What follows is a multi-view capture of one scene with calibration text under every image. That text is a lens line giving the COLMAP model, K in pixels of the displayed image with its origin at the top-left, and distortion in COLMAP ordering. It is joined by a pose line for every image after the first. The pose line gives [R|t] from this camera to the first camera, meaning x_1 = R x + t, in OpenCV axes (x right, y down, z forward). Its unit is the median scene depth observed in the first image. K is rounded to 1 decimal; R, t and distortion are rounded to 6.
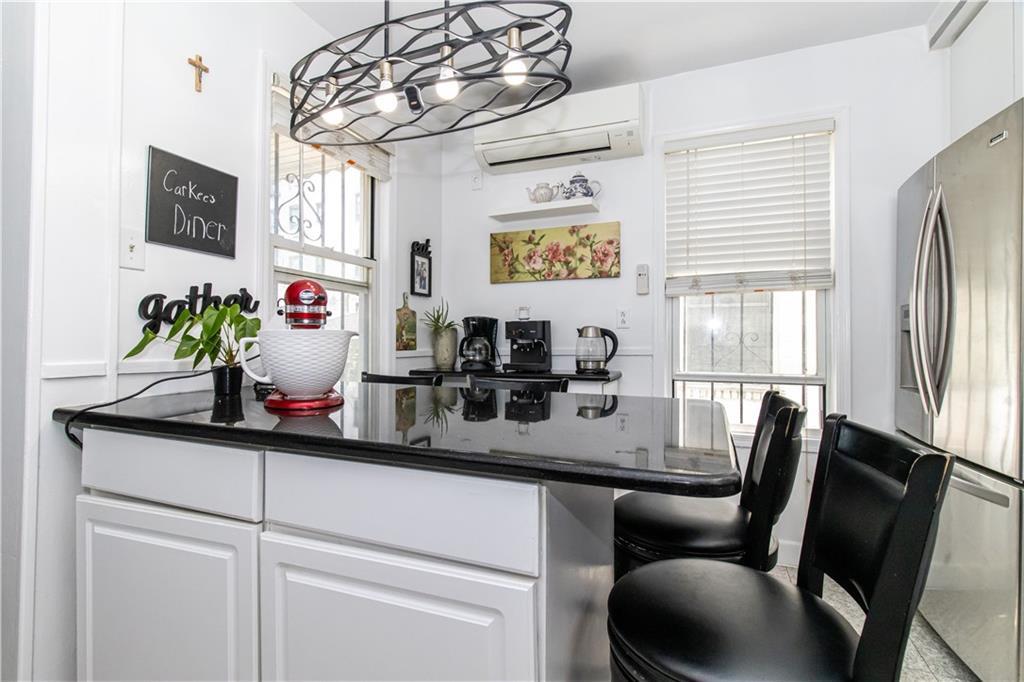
lens RADIAL K [[492.8, 0, 512.1], [0, 492.8, 333.0], [0, 0, 1]] dist [-0.002410, -0.001703]
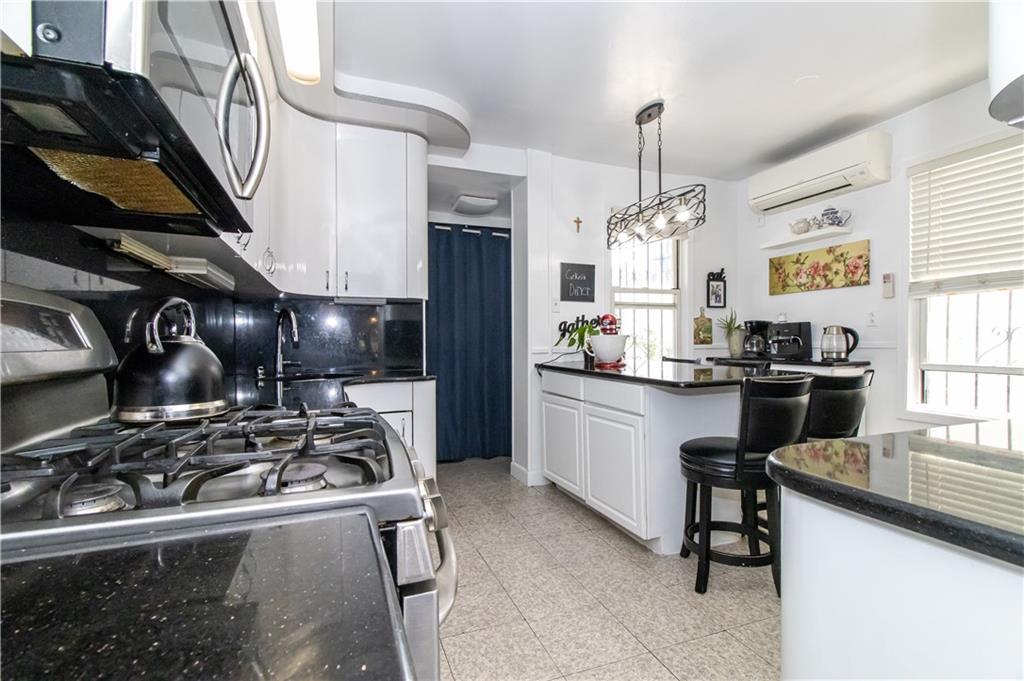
lens RADIAL K [[492.8, 0, 513.7], [0, 492.8, 340.7], [0, 0, 1]] dist [-0.002410, -0.001703]
pose [[0.682412, -0.006672, -0.730937, 0.510514], [0.024479, 0.999606, 0.013730, -0.011632], [0.730558, -0.027262, 0.682306, -0.494191]]
